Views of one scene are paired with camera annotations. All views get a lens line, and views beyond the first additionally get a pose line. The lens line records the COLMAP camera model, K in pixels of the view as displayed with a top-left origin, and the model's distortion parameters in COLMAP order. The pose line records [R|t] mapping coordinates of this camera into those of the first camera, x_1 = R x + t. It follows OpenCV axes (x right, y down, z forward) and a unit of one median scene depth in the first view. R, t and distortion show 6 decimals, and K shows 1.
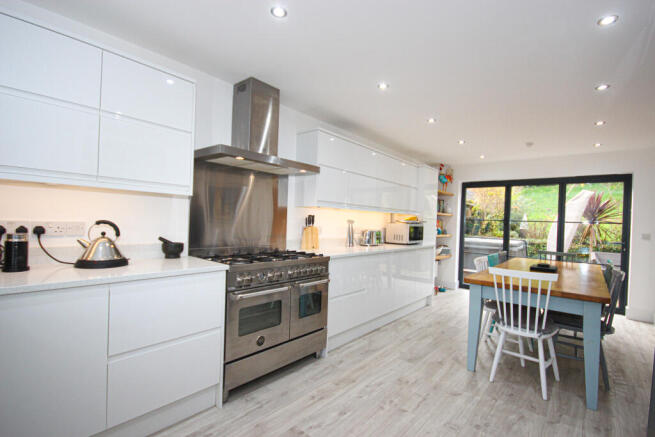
lens RADIAL K [[303.4, 0, 328.7], [0, 303.4, 219.1], [0, 0, 1]] dist [-0.001020, -0.000571]
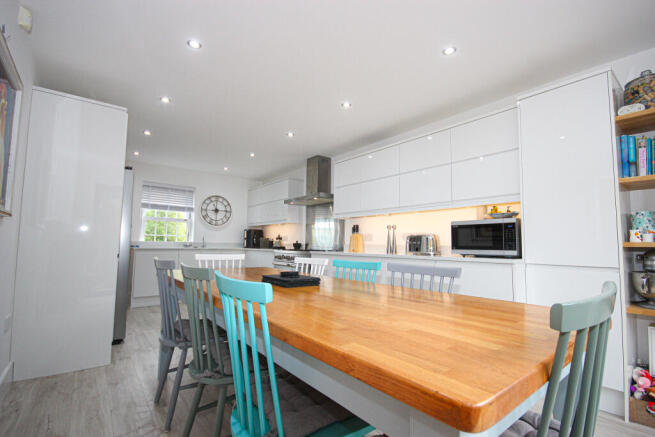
lens RADIAL K [[303.4, 0, 327.9], [0, 303.4, 220.1], [0, 0, 1]] dist [-0.001020, -0.000571]
pose [[-0.183294, -0.111761, -0.976684, 1.369667], [-0.018999, 0.993734, -0.110147, 0.124734], [0.982874, -0.001633, -0.184269, 1.304179]]
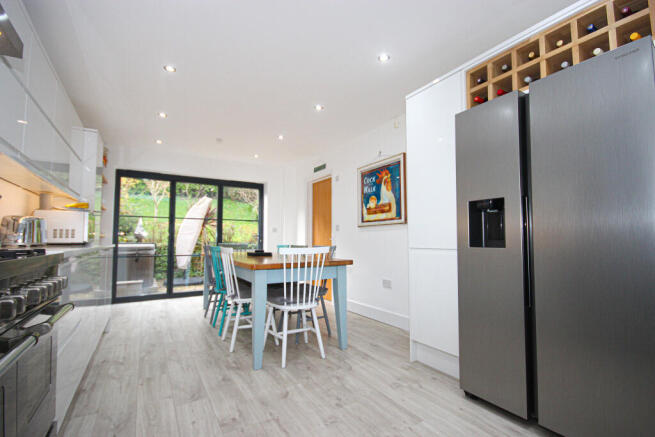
lens RADIAL K [[303.4, 0, 329.3], [0, 303.4, 224.2], [0, 0, 1]] dist [-0.001020, -0.000571]
pose [[0.299505, 0.018462, 0.953916, -0.295745], [0.006995, 0.999743, -0.021545, 0.092007], [-0.954069, 0.013125, 0.299299, 0.497416]]
